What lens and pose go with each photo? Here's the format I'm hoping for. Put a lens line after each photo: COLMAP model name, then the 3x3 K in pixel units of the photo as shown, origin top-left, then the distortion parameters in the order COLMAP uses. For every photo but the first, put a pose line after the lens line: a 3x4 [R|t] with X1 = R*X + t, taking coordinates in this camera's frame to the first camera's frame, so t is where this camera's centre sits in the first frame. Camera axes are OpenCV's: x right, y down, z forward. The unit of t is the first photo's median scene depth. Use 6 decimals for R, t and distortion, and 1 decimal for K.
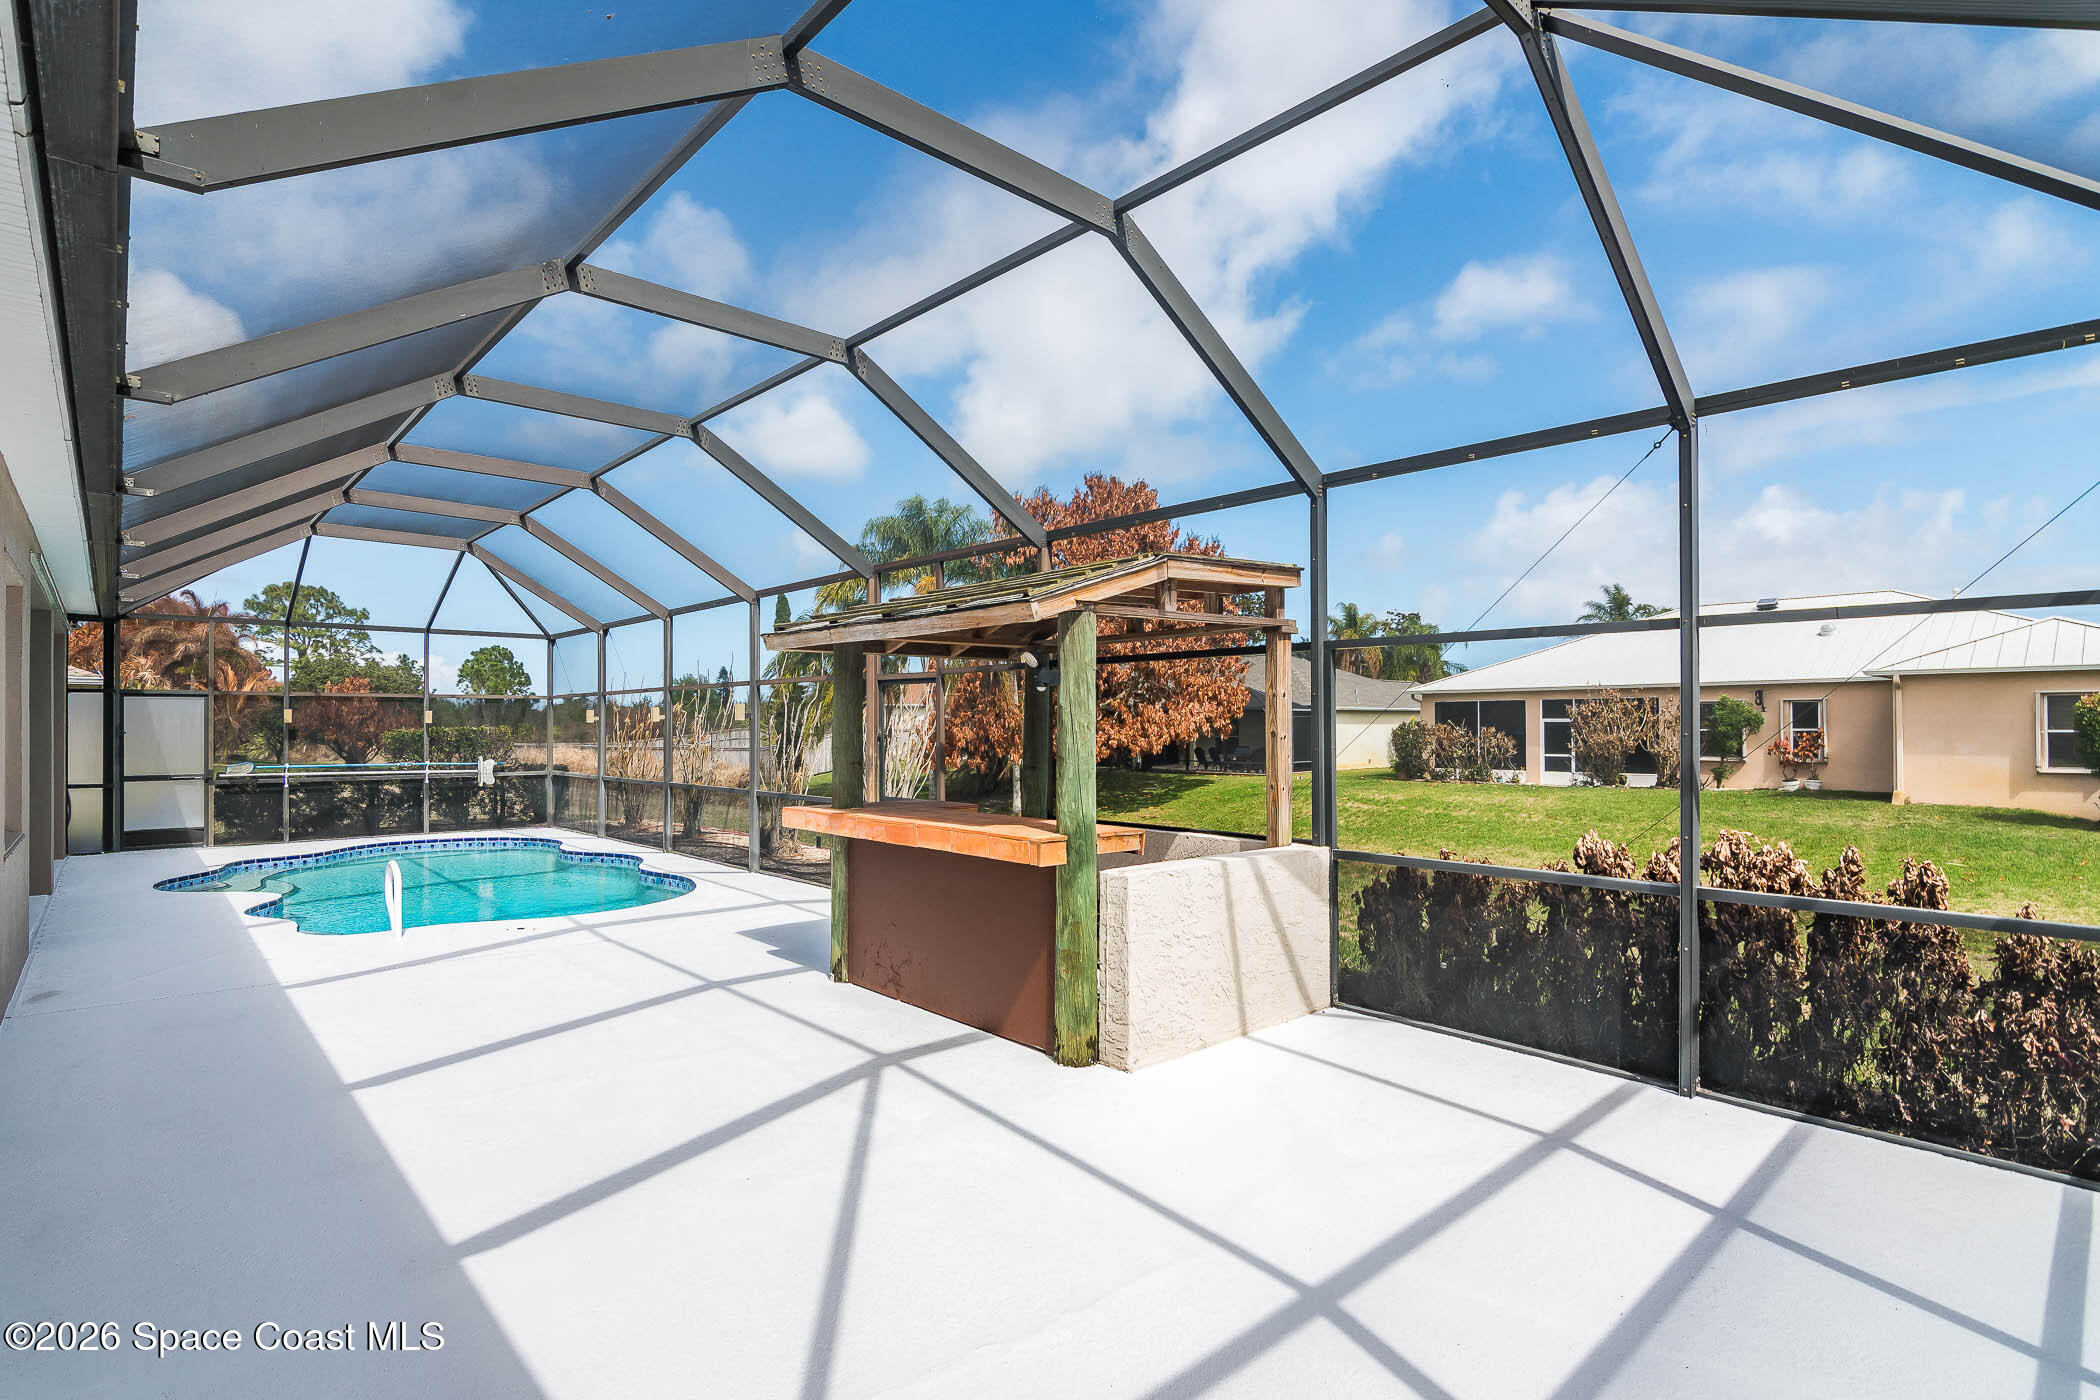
lens RADIAL K [[1008.9, 0, 1107.1], [0, 1008.9, 715.6], [0, 0, 1]] dist [0.000487, -0.000190]
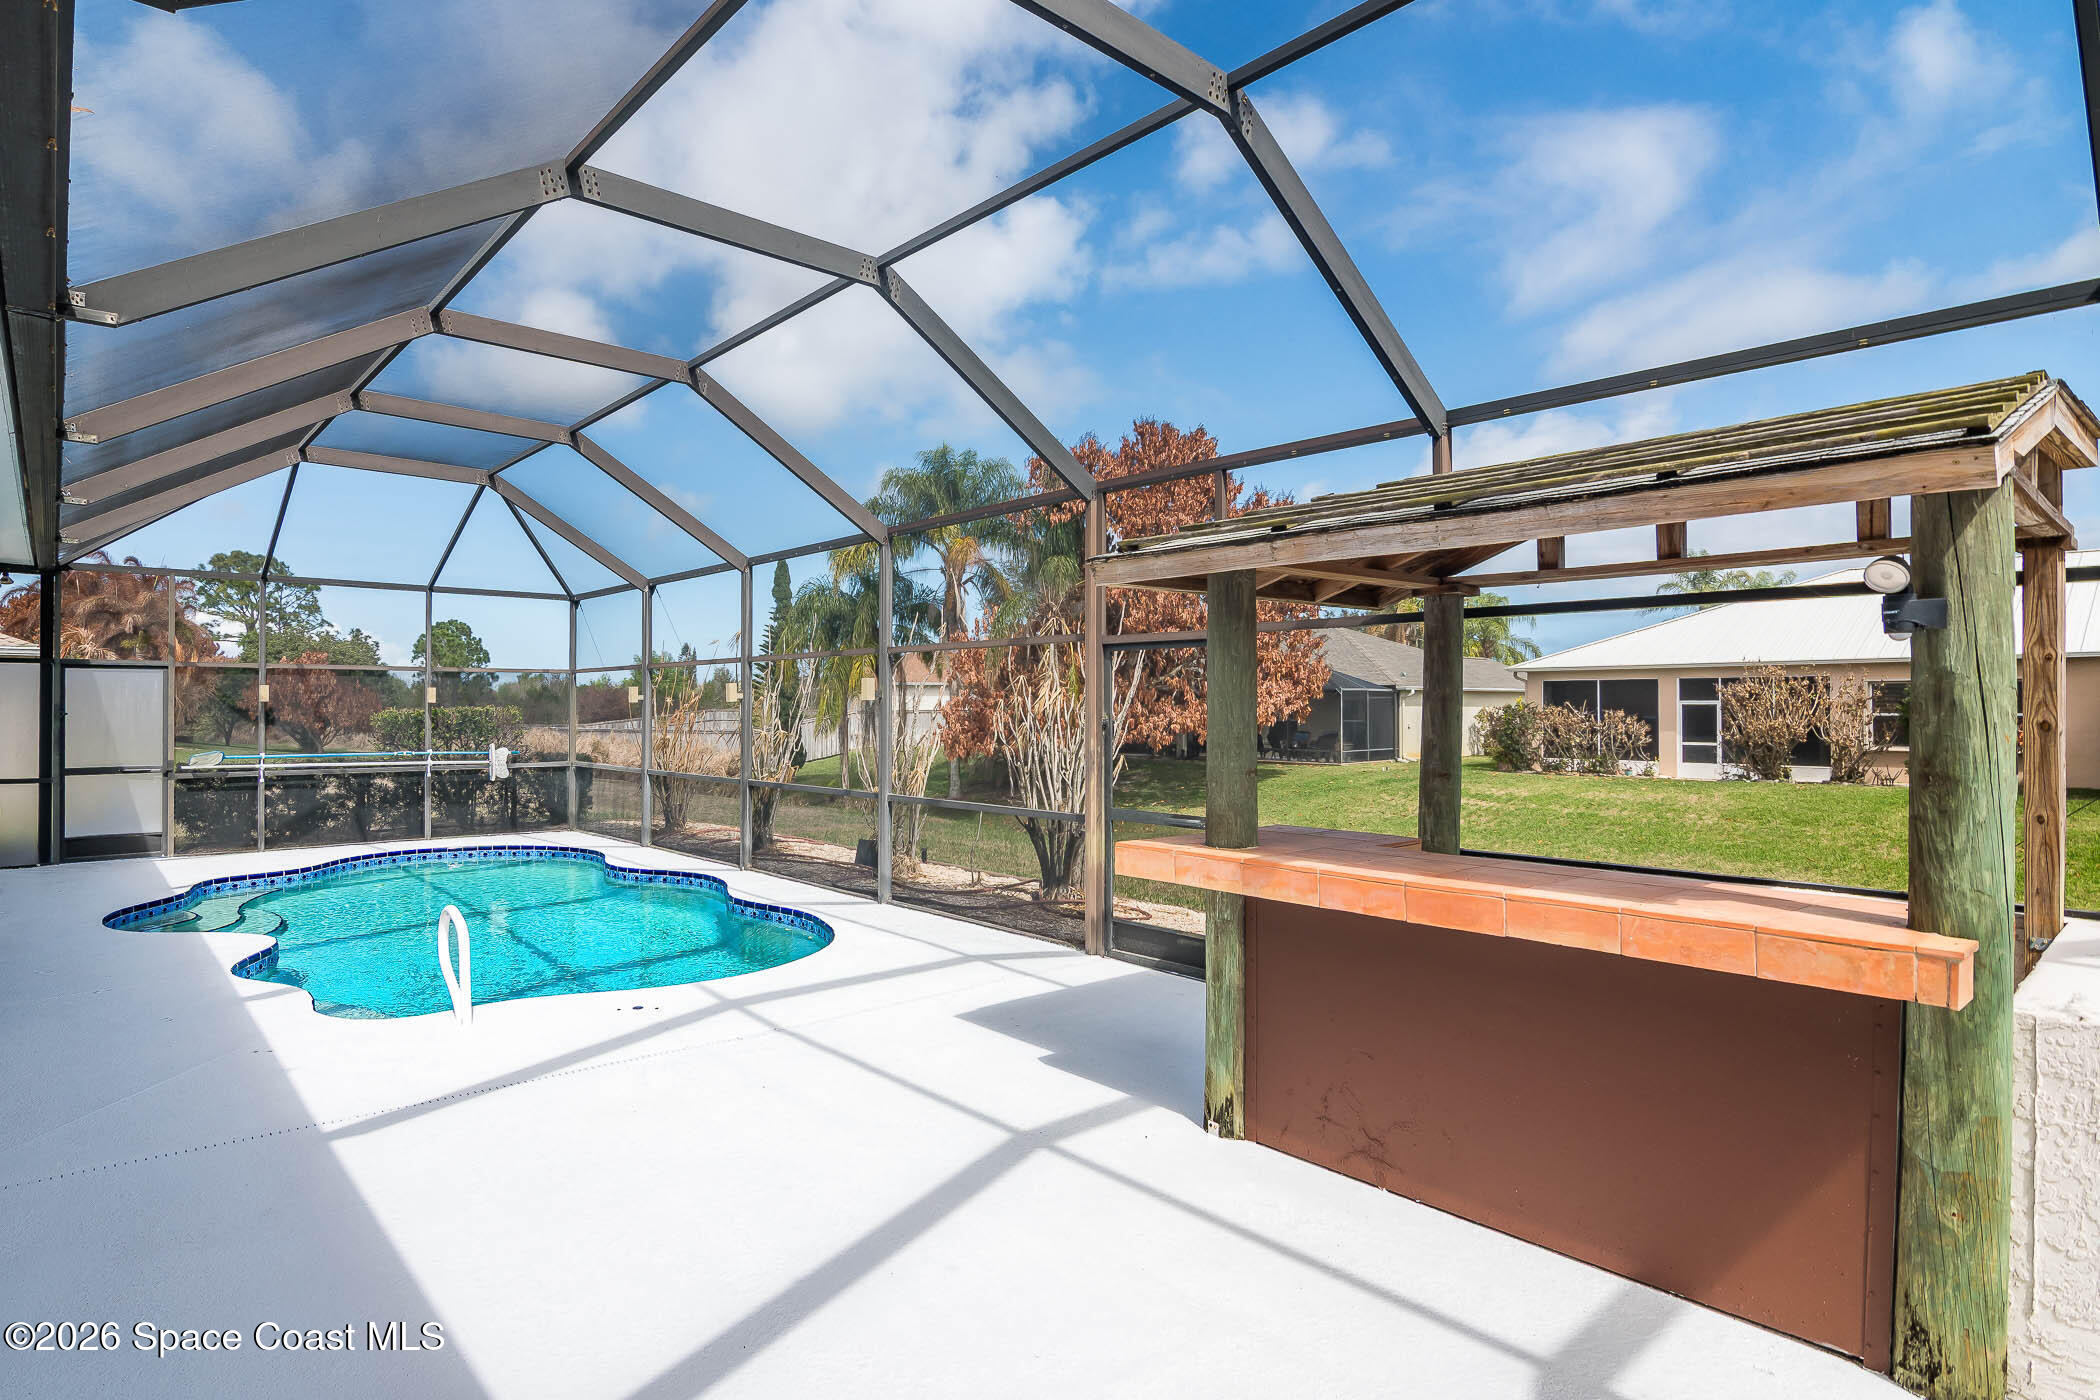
lens RADIAL K [[1073.7, 0, 1050.0], [0, 1073.7, 700.0], [0, 0, 1]] dist [0.000708, 0.000149]
pose [[0.999555, 0.002407, -0.029733, -0.121791], [-0.002307, 0.999992, 0.003384, 0.000962], [0.029741, -0.003314, 0.999552, 0.124077]]
